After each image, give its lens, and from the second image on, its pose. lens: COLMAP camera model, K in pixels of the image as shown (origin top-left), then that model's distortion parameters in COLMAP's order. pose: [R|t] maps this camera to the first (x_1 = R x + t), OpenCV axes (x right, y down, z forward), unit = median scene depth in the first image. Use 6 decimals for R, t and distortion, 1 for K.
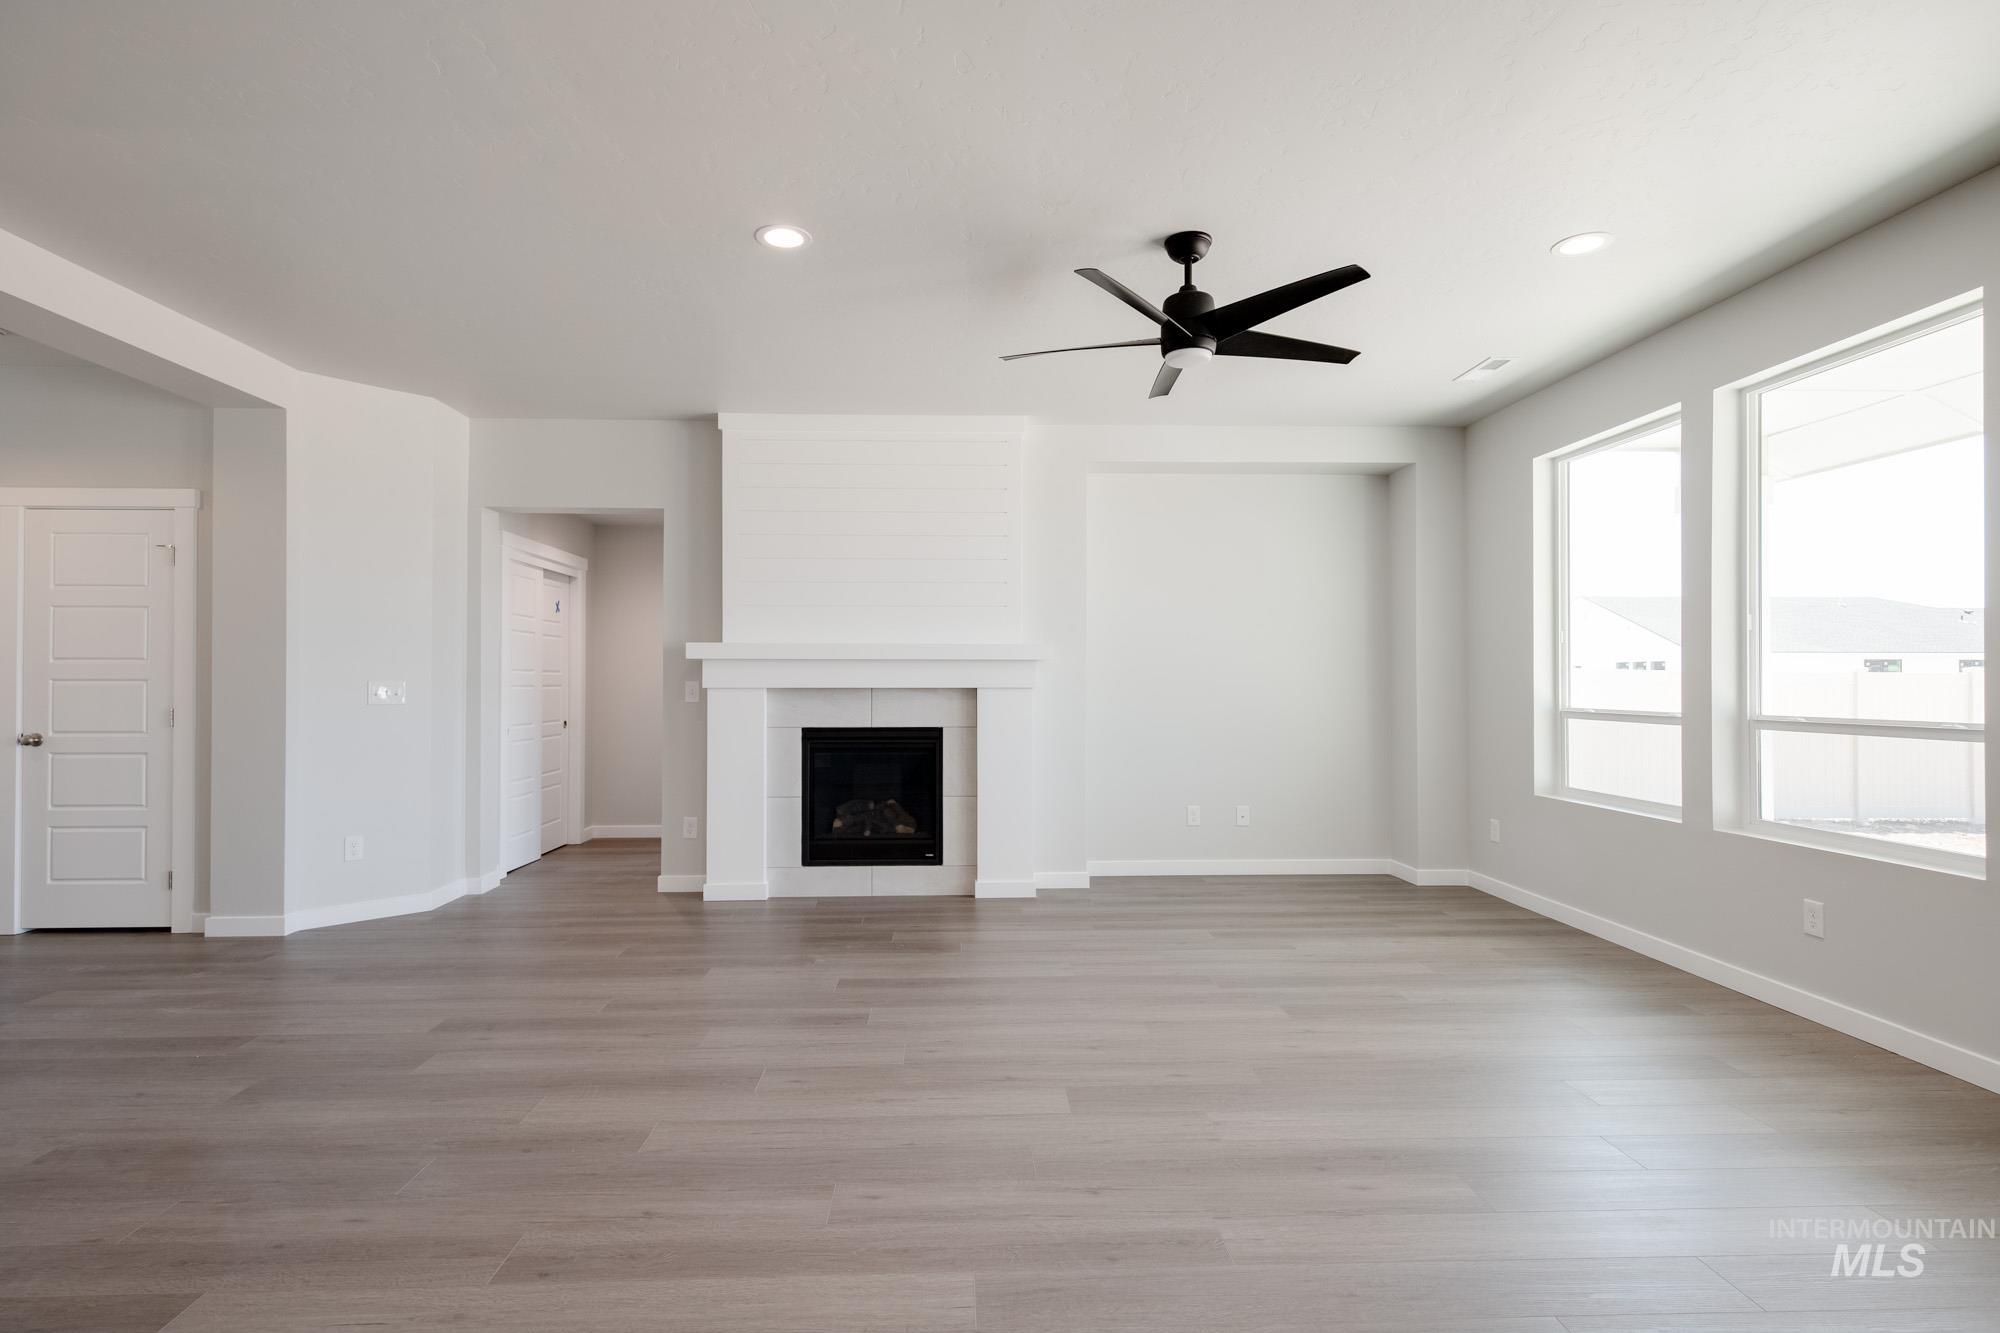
lens RADIAL K [[976.2, 0, 981.1], [0, 976.2, 669.1], [0, 0, 1]] dist [0.010526, -0.001141]
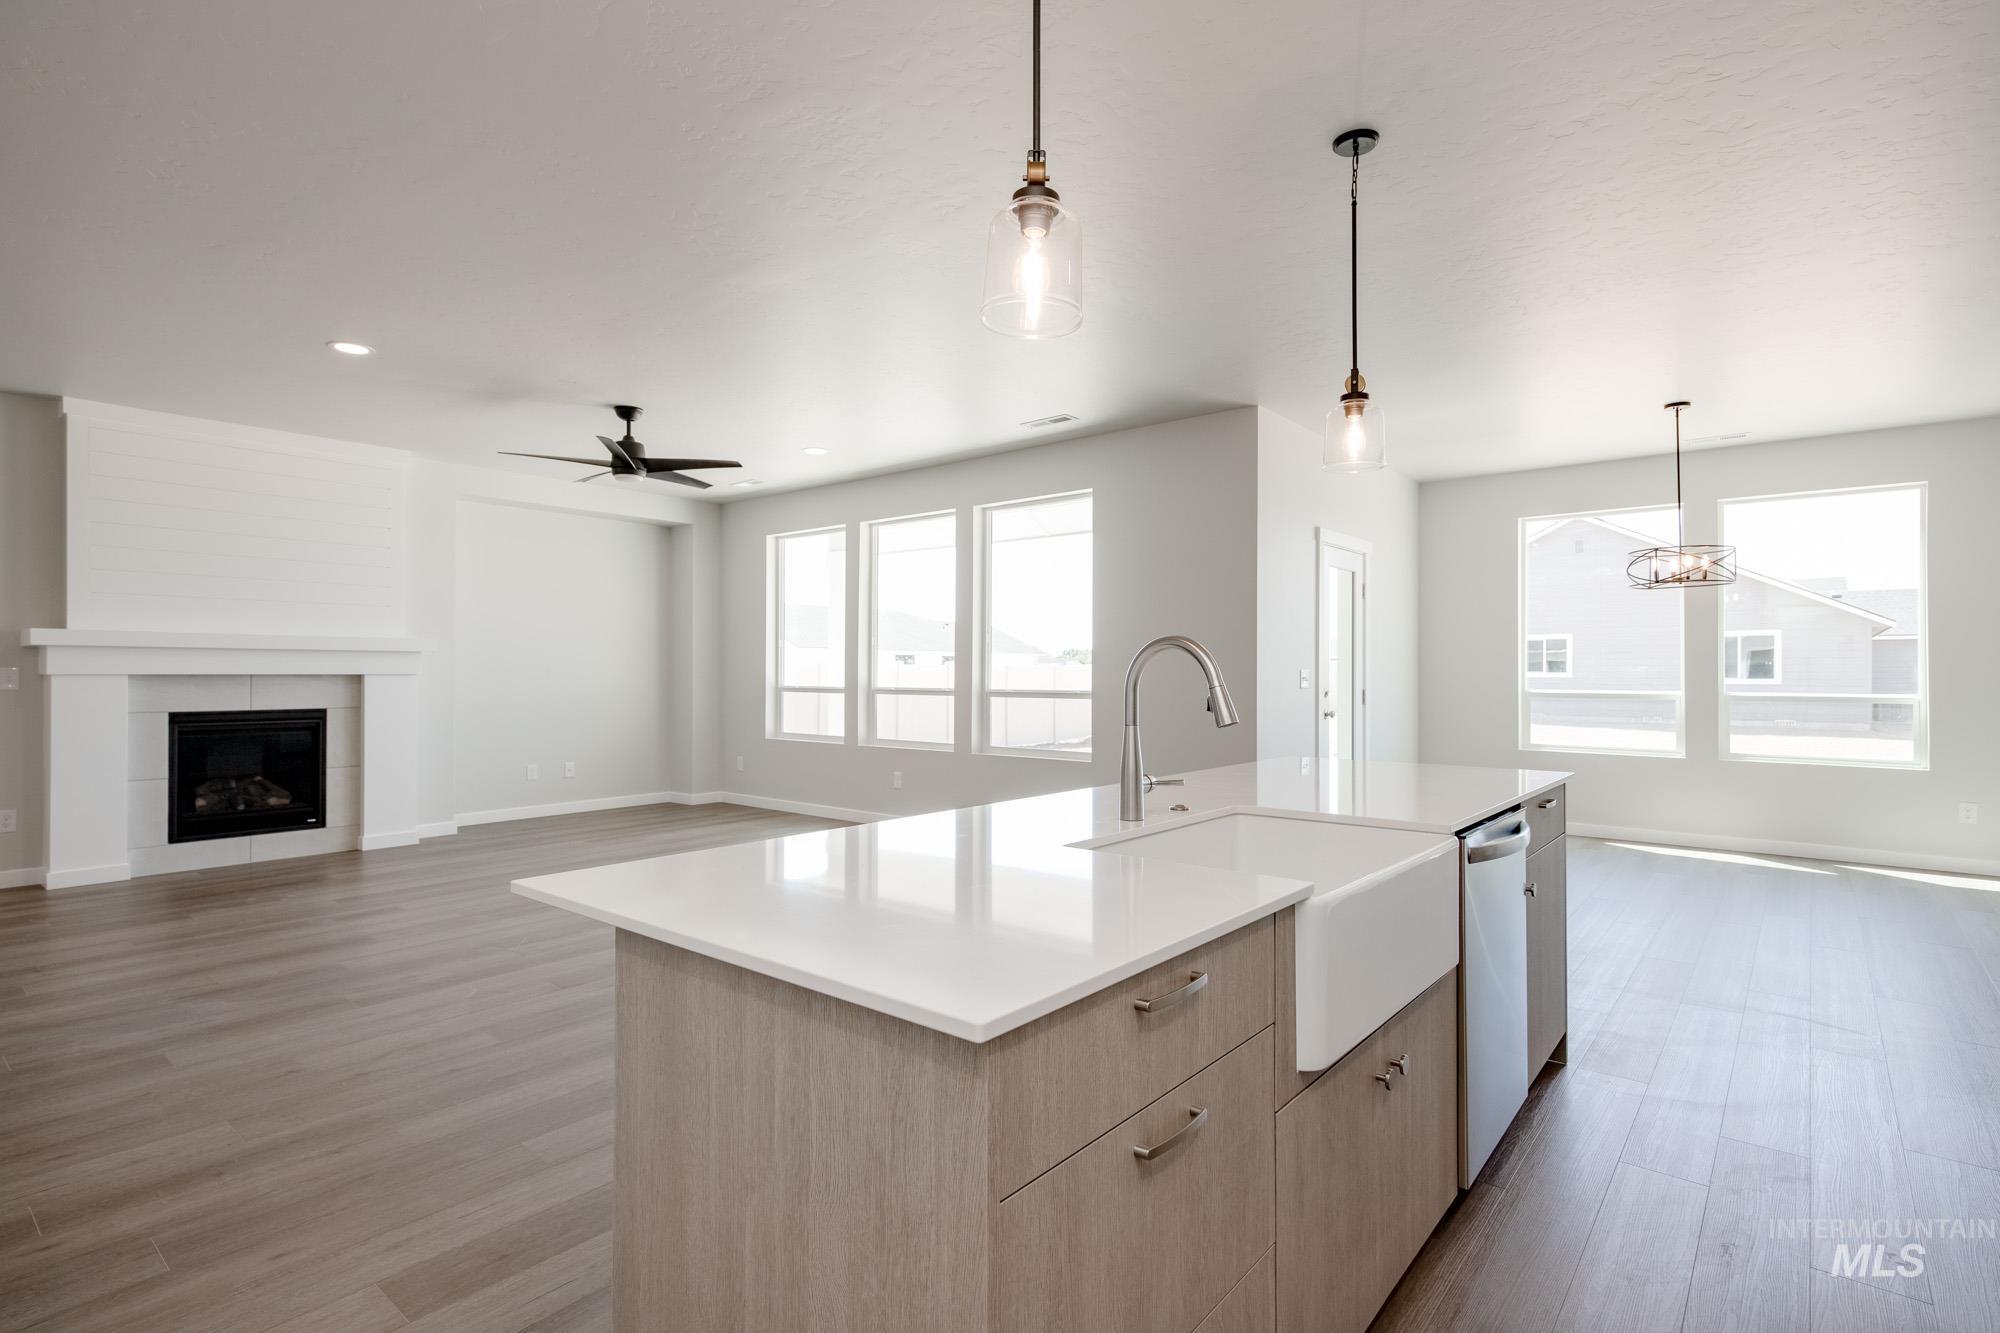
lens RADIAL K [[987.1, 0, 998.3], [0, 987.1, 667.8], [0, 0, 1]] dist [0.015305, -0.002369]
pose [[0.668269, 0.004246, 0.743908, -0.414859], [-0.012608, 0.999905, 0.005619, -0.005691], [-0.743813, -0.013135, 0.668259, -0.407566]]
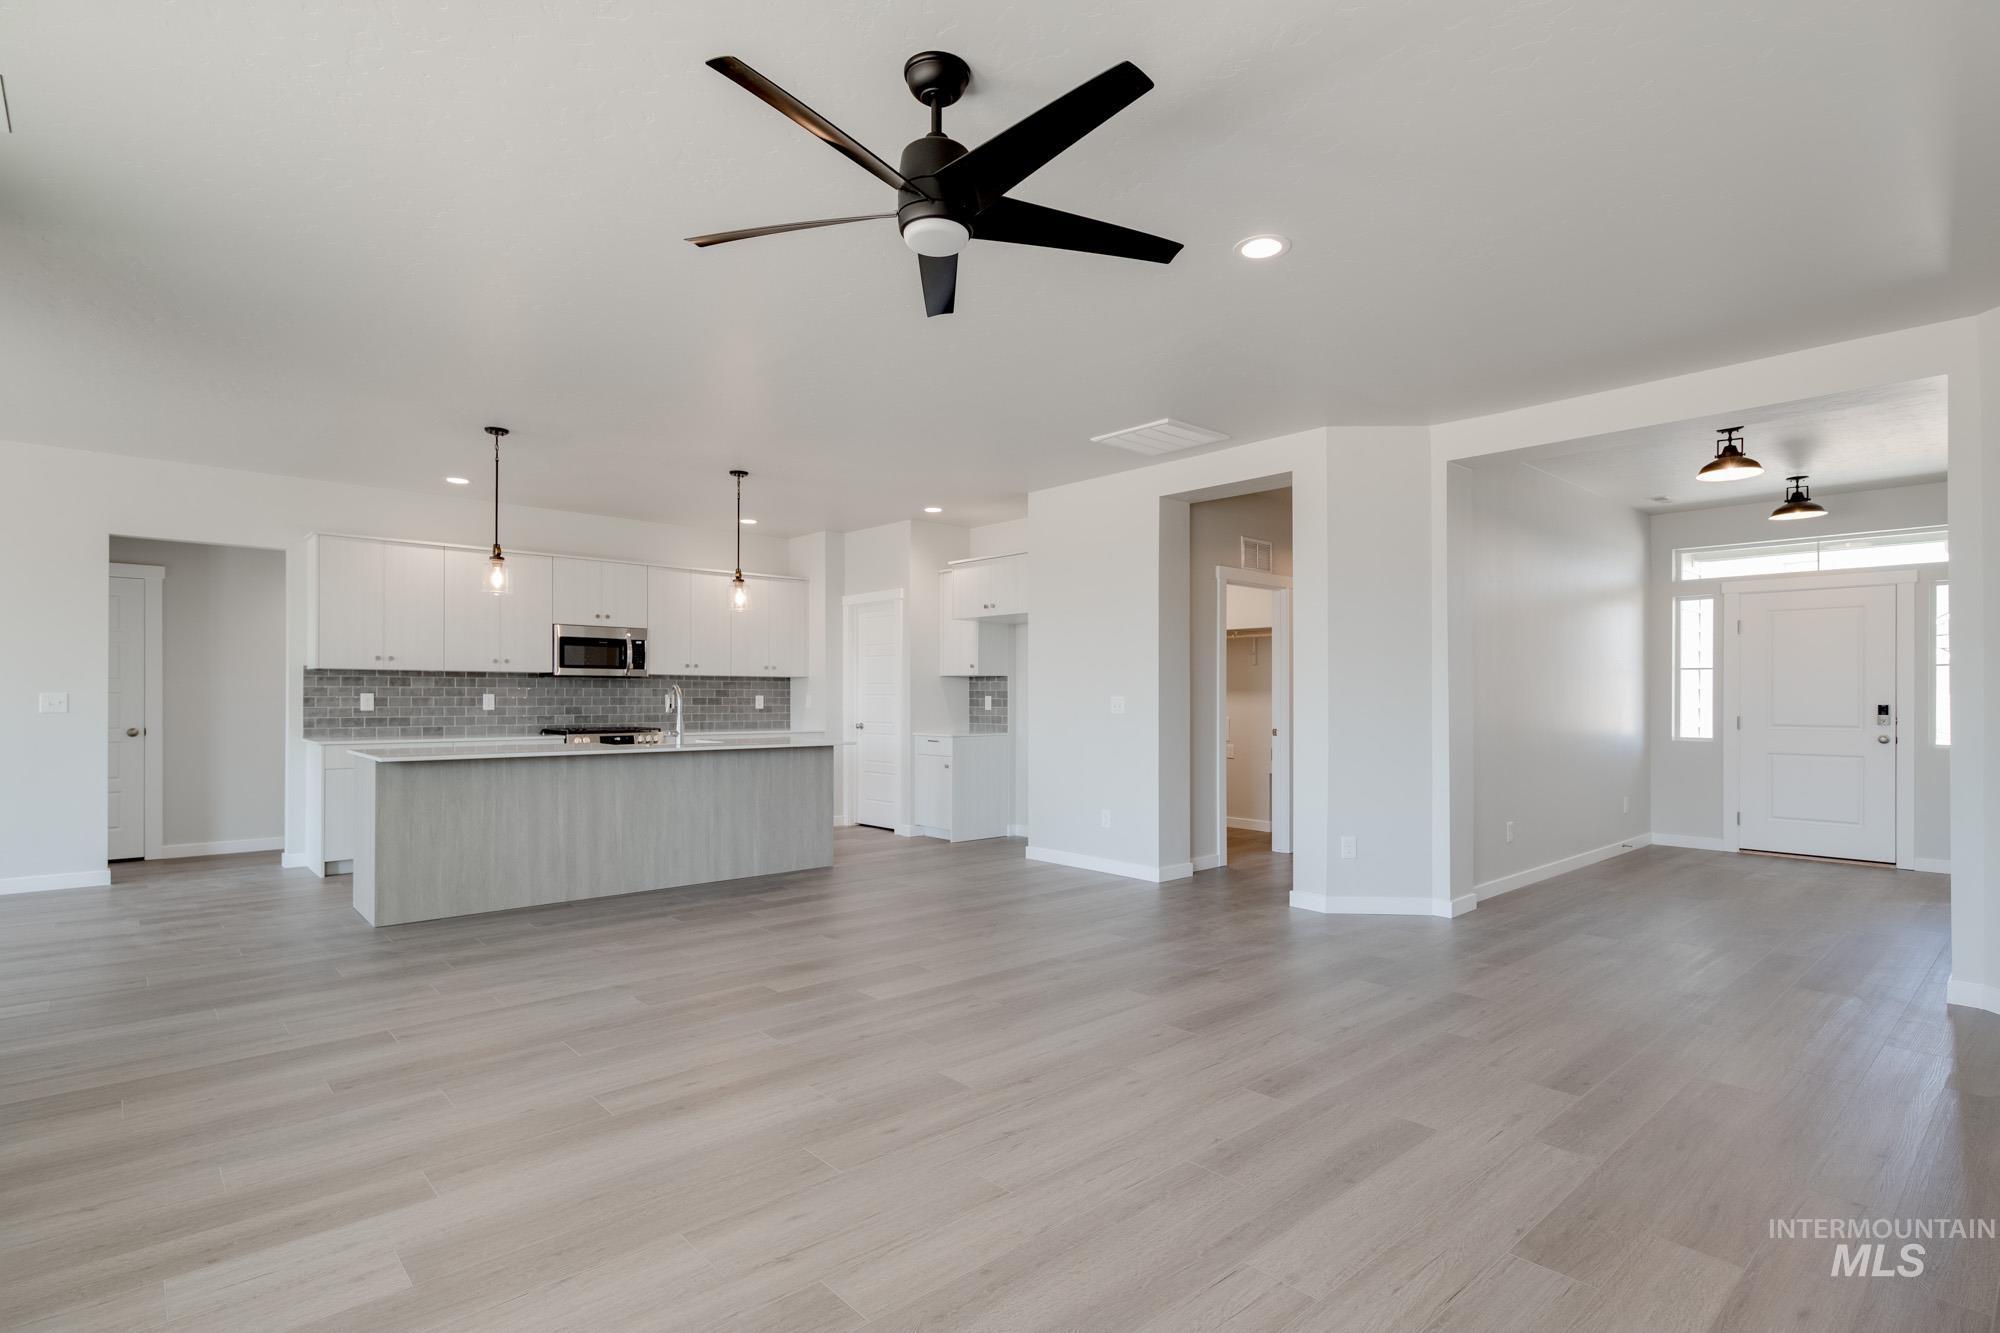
lens RADIAL K [[1003.8, 0, 979.8], [0, 1003.8, 697.0], [0, 0, 1]] dist [0.018688, -0.003692]
pose [[-0.778373, -0.003705, -0.627791, 0.429811], [0.002683, 0.999954, -0.009228, 0.014481], [0.627797, -0.008867, -0.778327, 1.055526]]
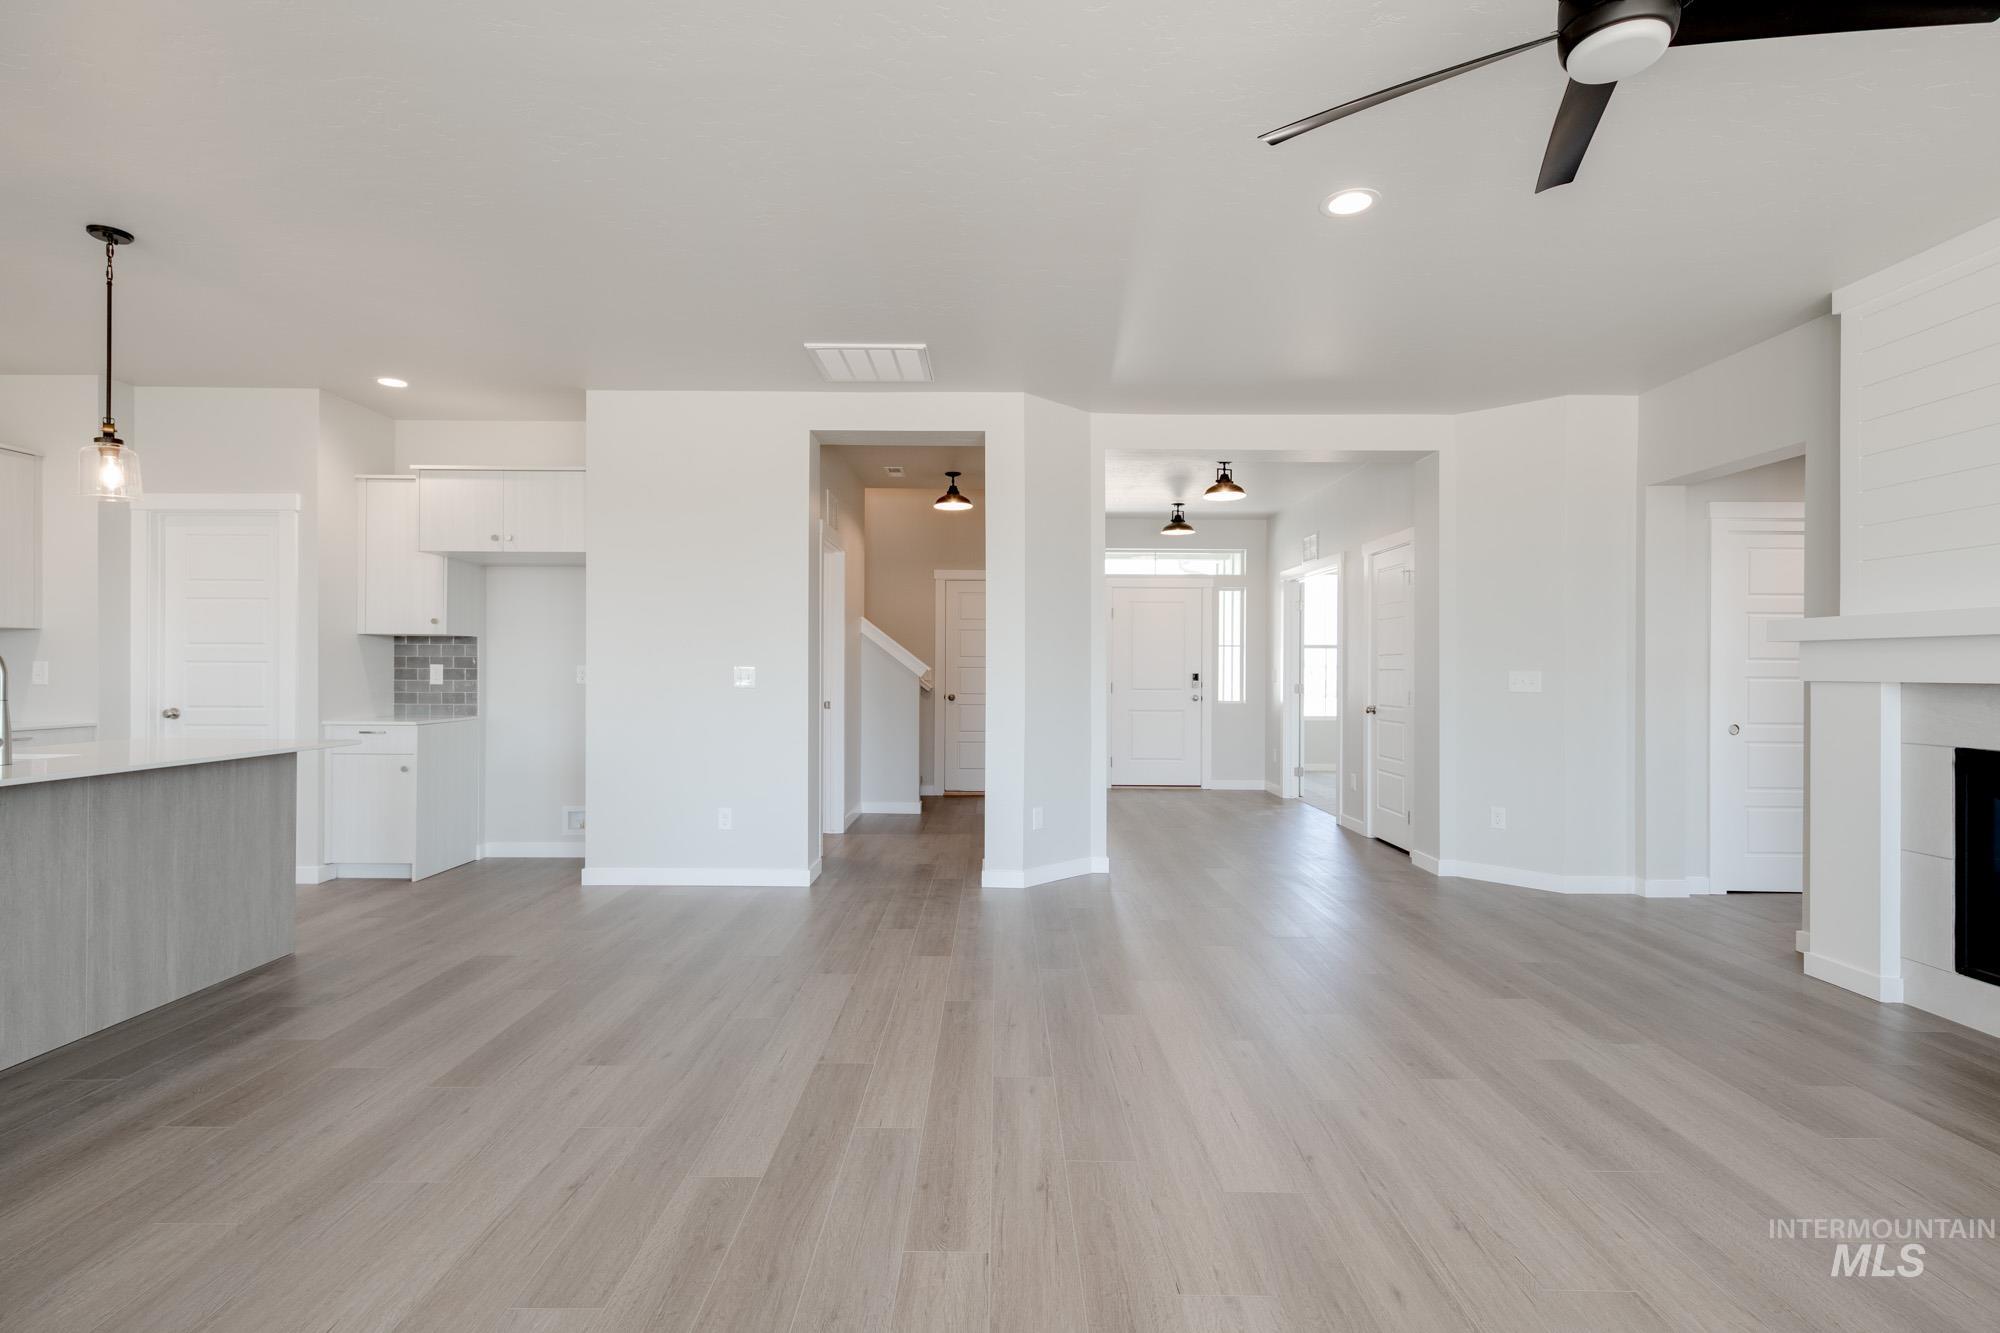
lens RADIAL K [[987.1, 0, 1007.6], [0, 987.1, 663.9], [0, 0, 1]] dist [0.015305, -0.002369]
pose [[-0.037978, -0.006985, -0.999254, 0.505126], [0.005913, 0.999956, -0.007215, 0.009012], [0.999261, -0.006183, -0.037935, 0.459903]]
